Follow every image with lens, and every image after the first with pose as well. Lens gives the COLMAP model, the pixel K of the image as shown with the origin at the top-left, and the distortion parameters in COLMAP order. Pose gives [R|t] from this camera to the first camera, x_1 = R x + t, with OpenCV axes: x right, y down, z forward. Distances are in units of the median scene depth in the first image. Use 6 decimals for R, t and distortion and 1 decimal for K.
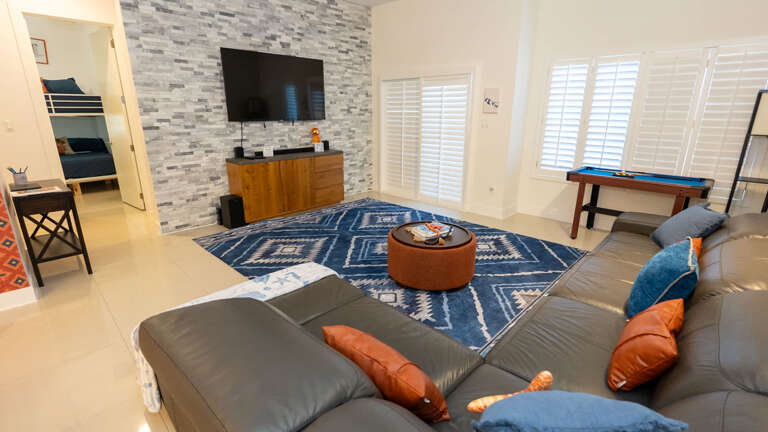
lens RADIAL K [[353.5, 0, 387.9], [0, 353.5, 214.9], [0, 0, 1]] dist [-0.012693, 0.002696]
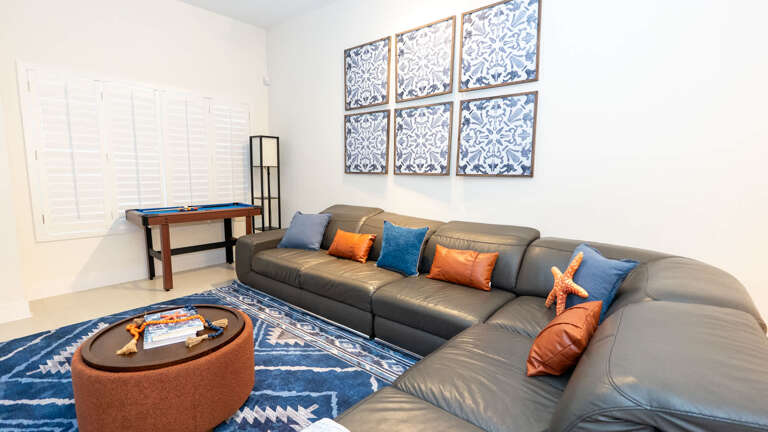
lens RADIAL K [[353.5, 0, 385.6], [0, 353.5, 216.9], [0, 0, 1]] dist [-0.012693, 0.002696]
pose [[-0.082860, -0.138746, 0.986856, -0.310915], [0.271189, 0.949751, 0.156299, -0.084814], [-0.958953, 0.280575, -0.041070, 0.443053]]
